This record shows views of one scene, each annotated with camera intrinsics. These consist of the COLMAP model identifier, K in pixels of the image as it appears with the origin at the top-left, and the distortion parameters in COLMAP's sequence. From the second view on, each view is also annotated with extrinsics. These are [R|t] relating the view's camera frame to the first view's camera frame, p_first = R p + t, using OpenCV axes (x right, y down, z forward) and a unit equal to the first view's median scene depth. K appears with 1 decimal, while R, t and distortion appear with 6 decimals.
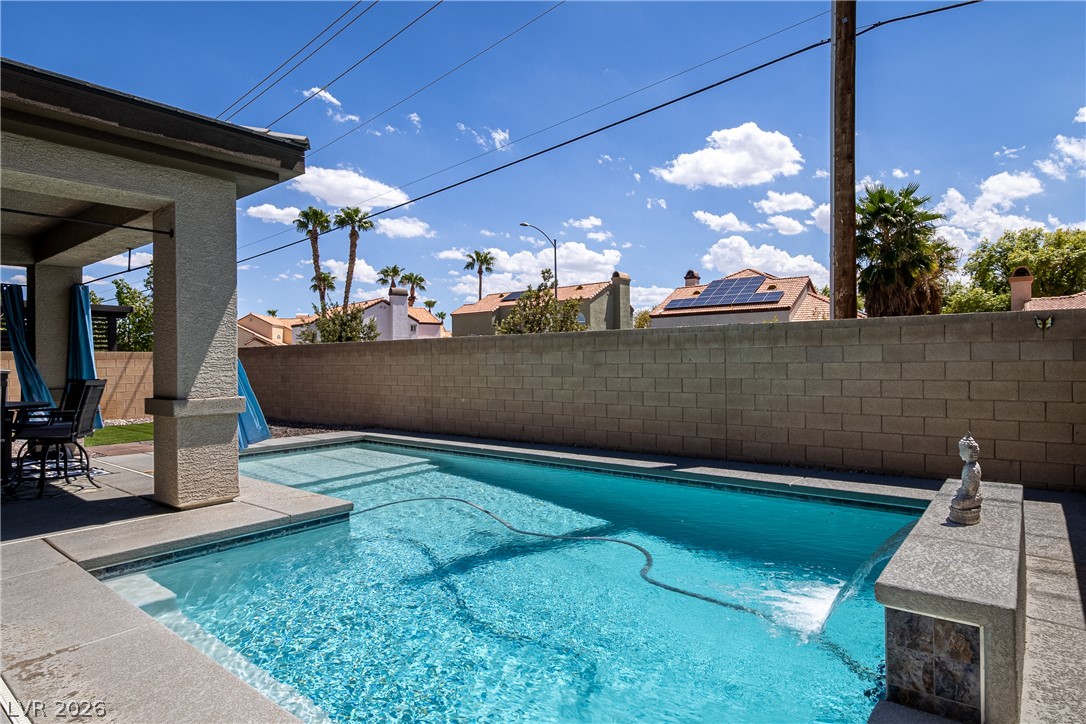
lens RADIAL K [[610.8, 0, 543.9], [0, 610.8, 367.1], [0, 0, 1]] dist [0.001735, 0.000369]
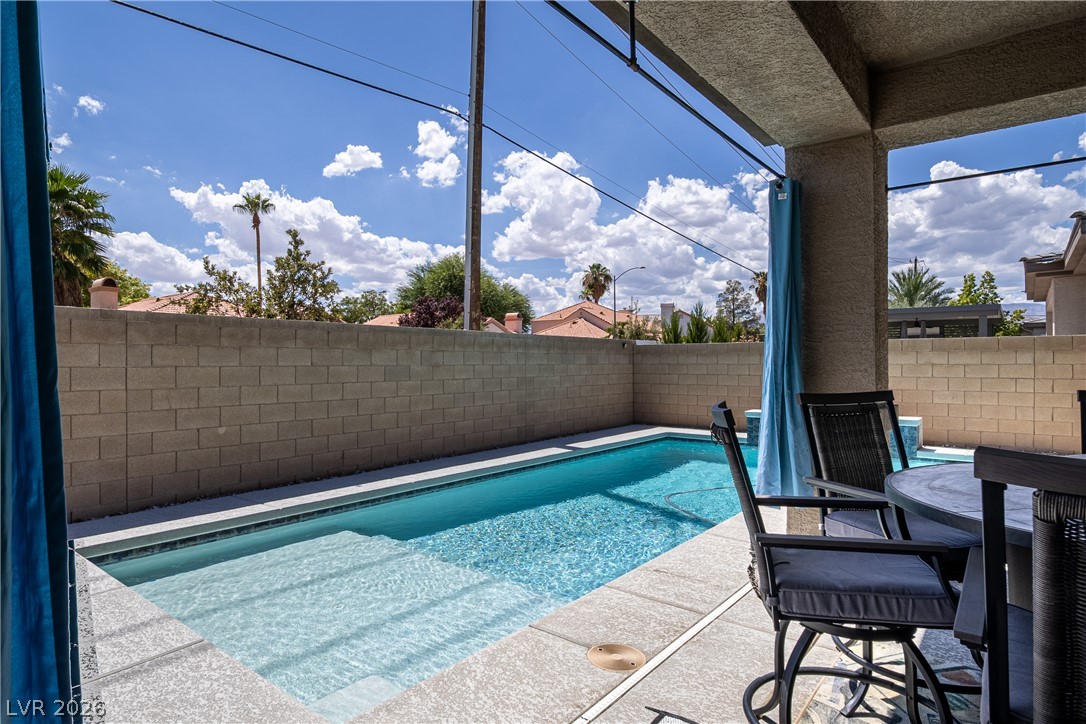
lens RADIAL K [[610.8, 0, 543.9], [0, 610.8, 367.1], [0, 0, 1]] dist [0.001735, 0.000369]
pose [[-0.015604, 0.002139, 0.999876, -0.804399], [0.010703, 0.999941, -0.001973, 0.001120], [-0.999821, 0.010671, -0.015626, 0.834417]]
